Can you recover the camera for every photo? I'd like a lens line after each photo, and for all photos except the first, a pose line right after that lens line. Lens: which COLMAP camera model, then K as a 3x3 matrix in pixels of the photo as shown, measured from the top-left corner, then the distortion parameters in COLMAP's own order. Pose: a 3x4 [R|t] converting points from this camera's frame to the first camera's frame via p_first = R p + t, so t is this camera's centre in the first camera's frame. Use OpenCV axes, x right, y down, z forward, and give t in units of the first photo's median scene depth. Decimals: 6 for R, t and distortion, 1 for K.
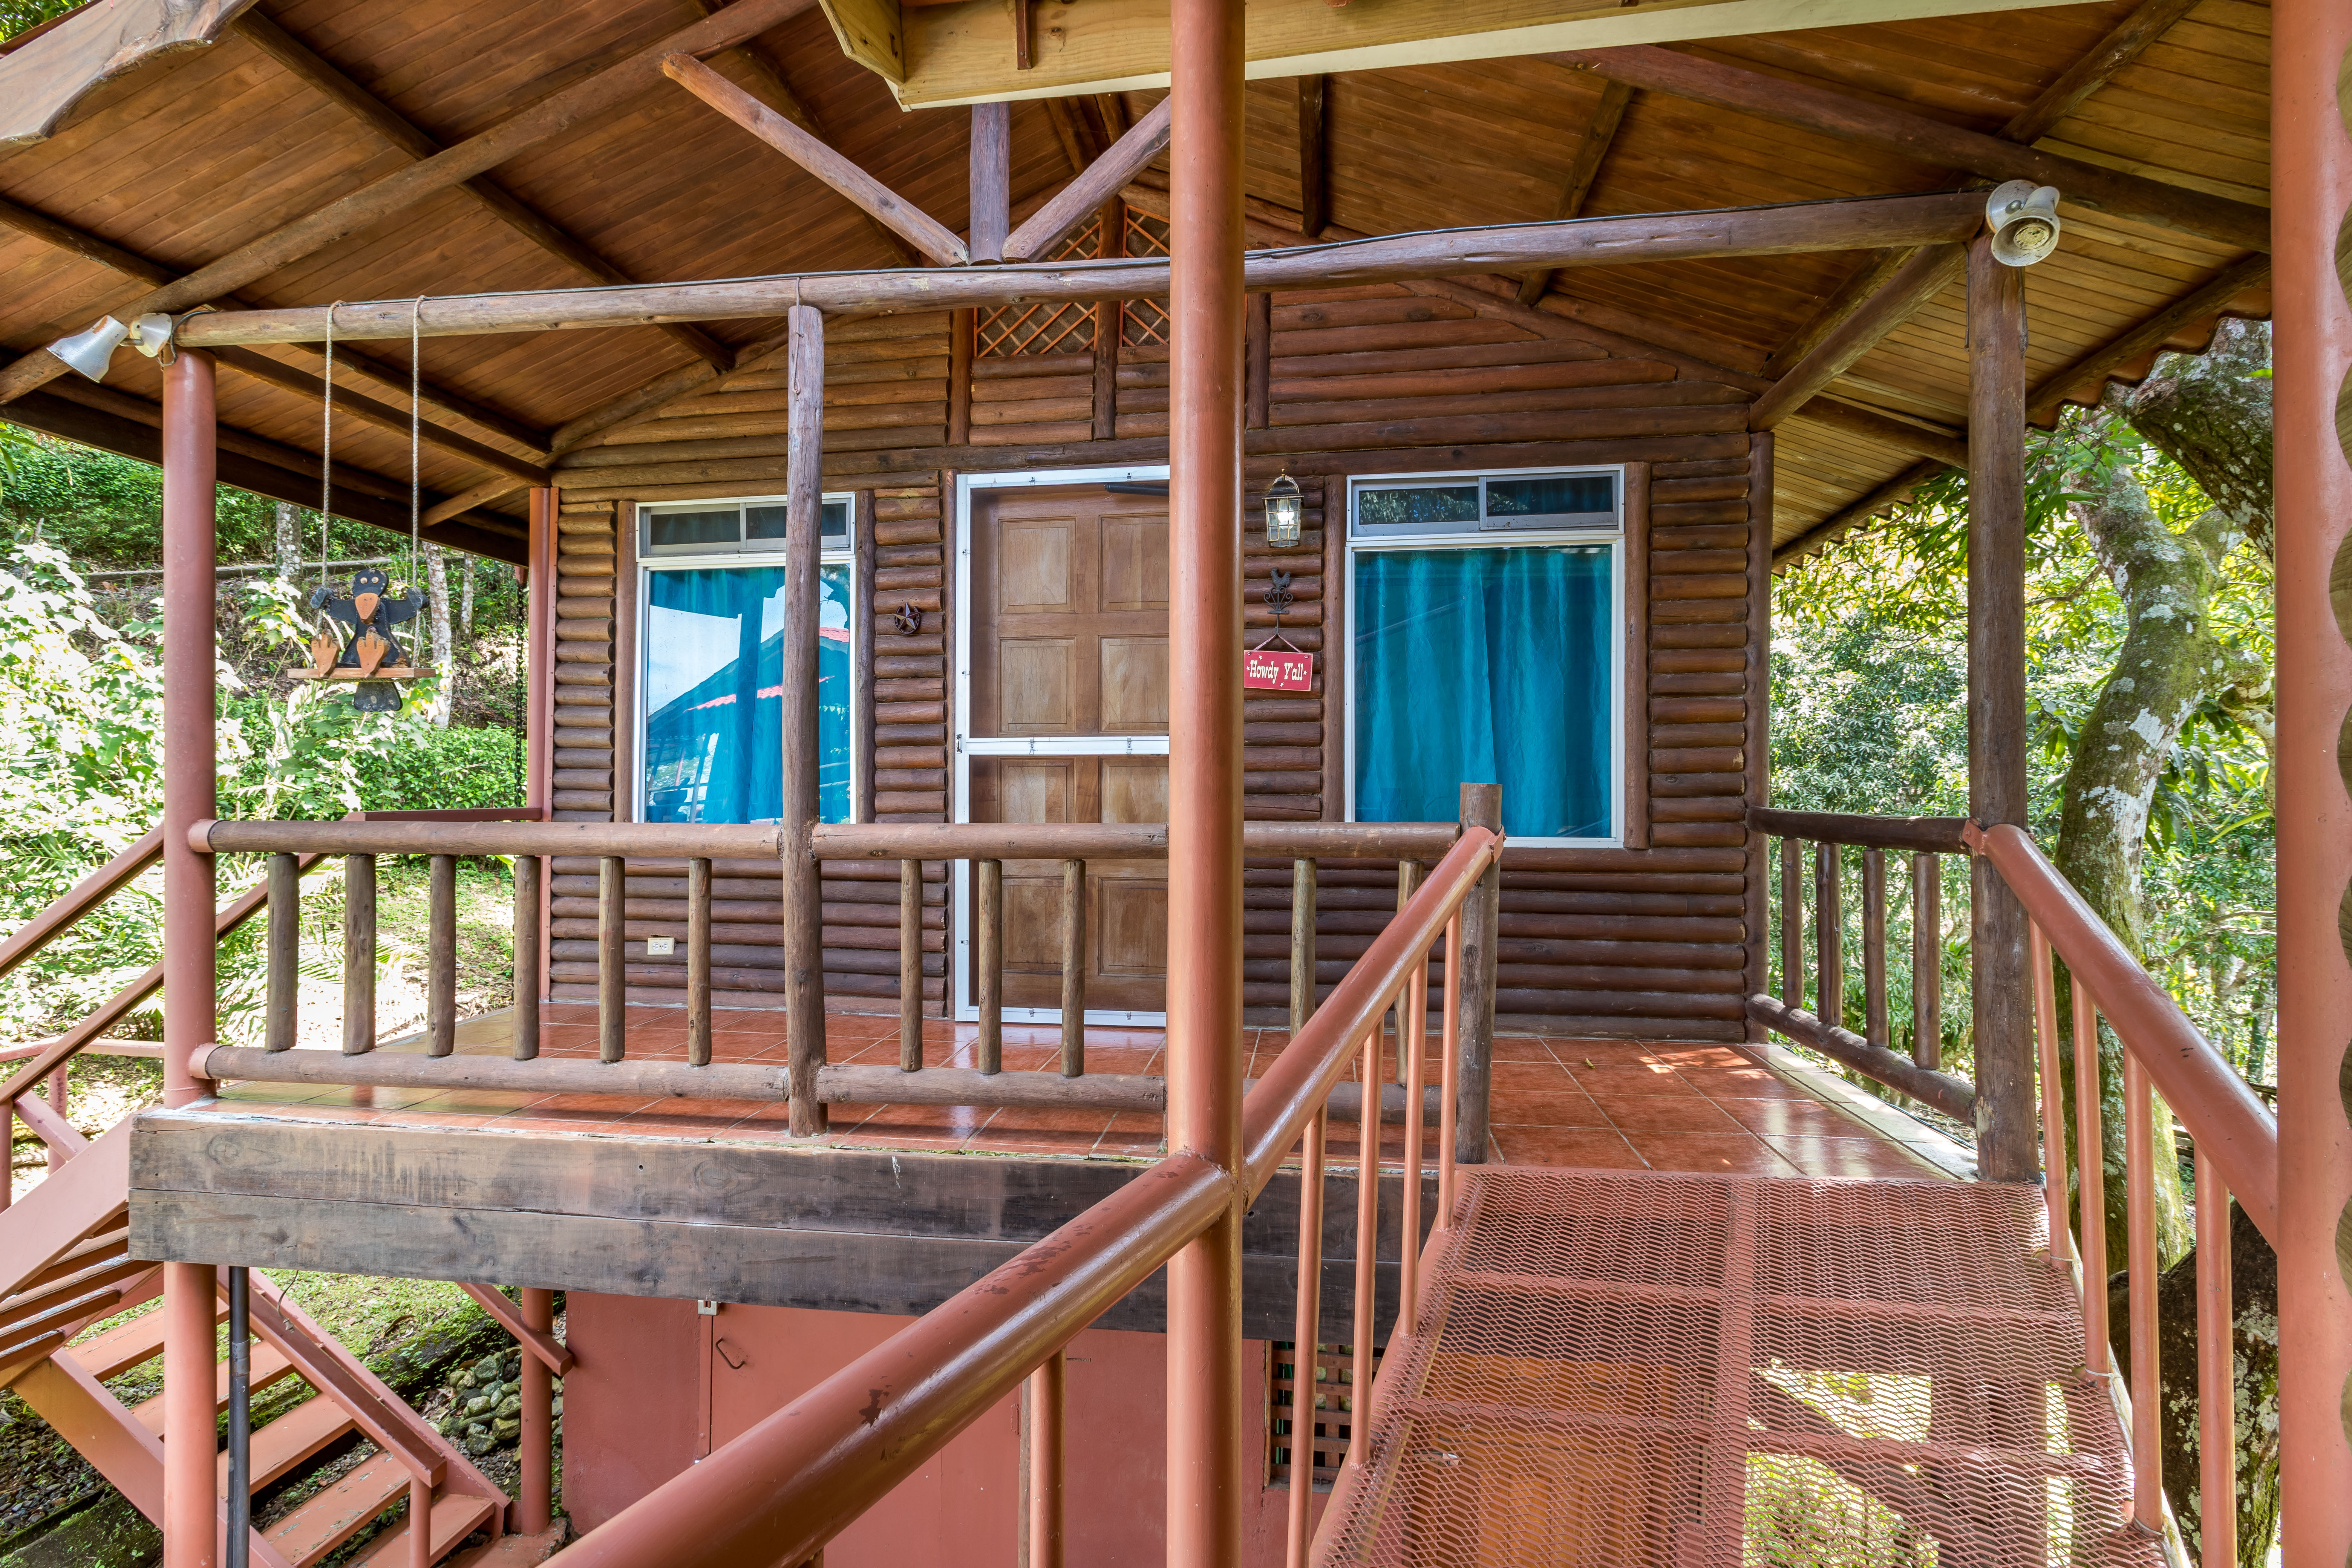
lens RADIAL K [[1046.0, 0, 1176.0], [0, 1046.0, 784.0], [0, 0, 1]] dist [0.010002, 0.000014]
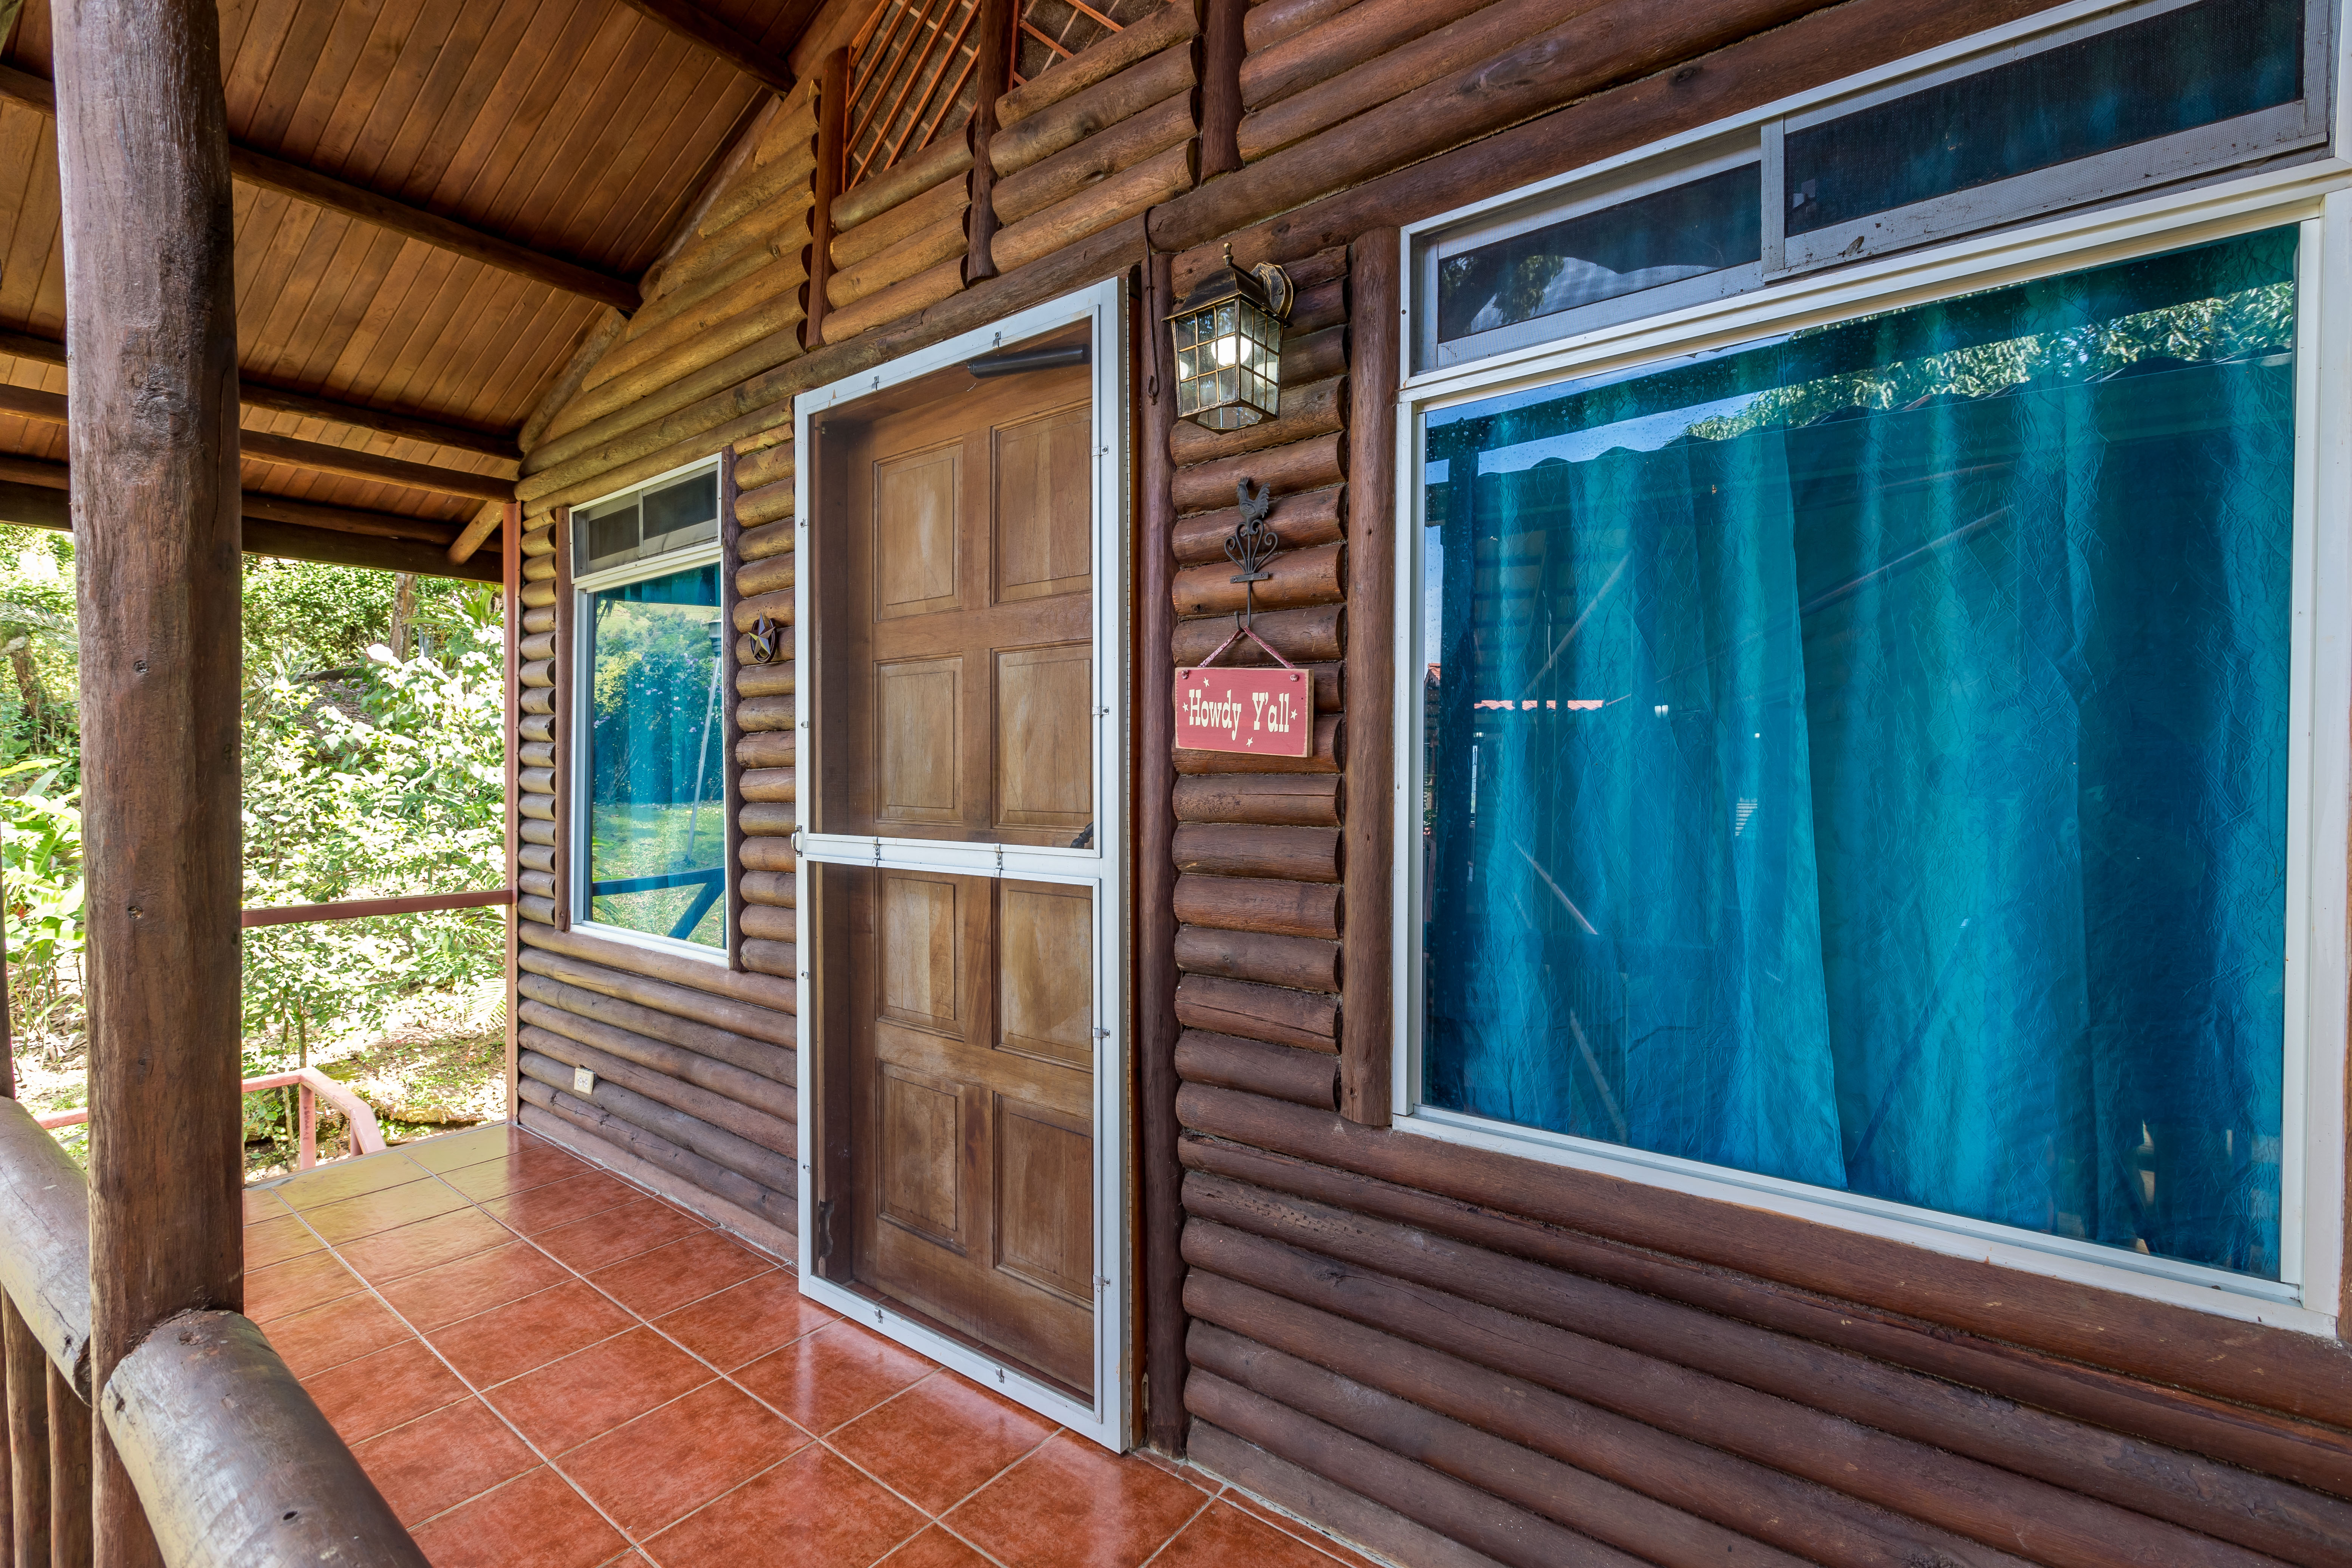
lens RADIAL K [[1046.0, 0, 1176.0], [0, 1046.0, 784.0], [0, 0, 1]] dist [0.010002, 0.000014]
pose [[0.867747, 0.009556, -0.496914, 0.290543], [0.003343, 0.999680, 0.025062, -0.088207], [0.496994, -0.023409, 0.867438, 0.592626]]
